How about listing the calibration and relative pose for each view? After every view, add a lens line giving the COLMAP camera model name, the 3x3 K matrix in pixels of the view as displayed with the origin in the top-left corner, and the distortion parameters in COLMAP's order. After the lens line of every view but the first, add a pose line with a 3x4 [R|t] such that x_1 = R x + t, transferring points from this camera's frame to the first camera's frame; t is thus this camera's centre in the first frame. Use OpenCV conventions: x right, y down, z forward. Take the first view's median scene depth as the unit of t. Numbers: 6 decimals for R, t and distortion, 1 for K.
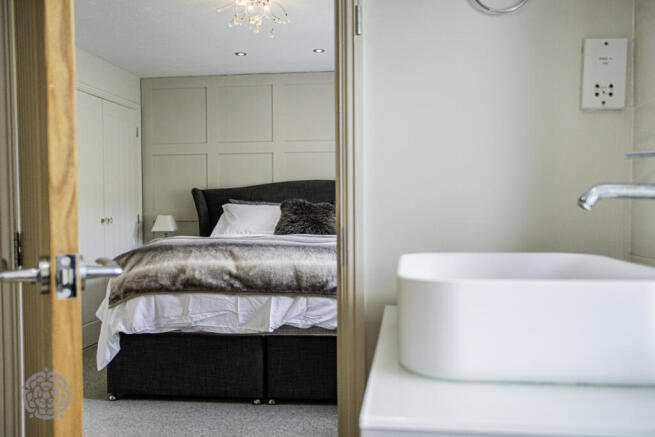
lens RADIAL K [[627.7, 0, 327.2], [0, 627.7, 217.8], [0, 0, 1]] dist [-0.007796, 0.000000]
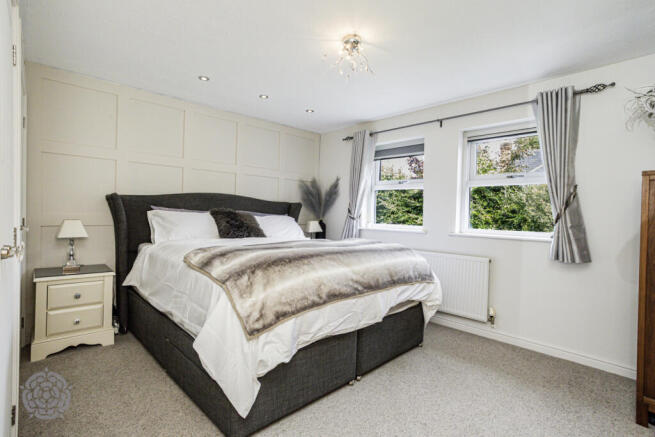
lens RADIAL K [[312.2, 0, 328.2], [0, 312.2, 218.8], [0, 0, 1]] dist [0.001852, 0.000046]
pose [[0.626729, 0.010094, 0.779172, -0.610486], [-0.017057, 0.999854, 0.000767, -0.019713], [-0.779051, -0.013771, 0.626810, 0.664976]]
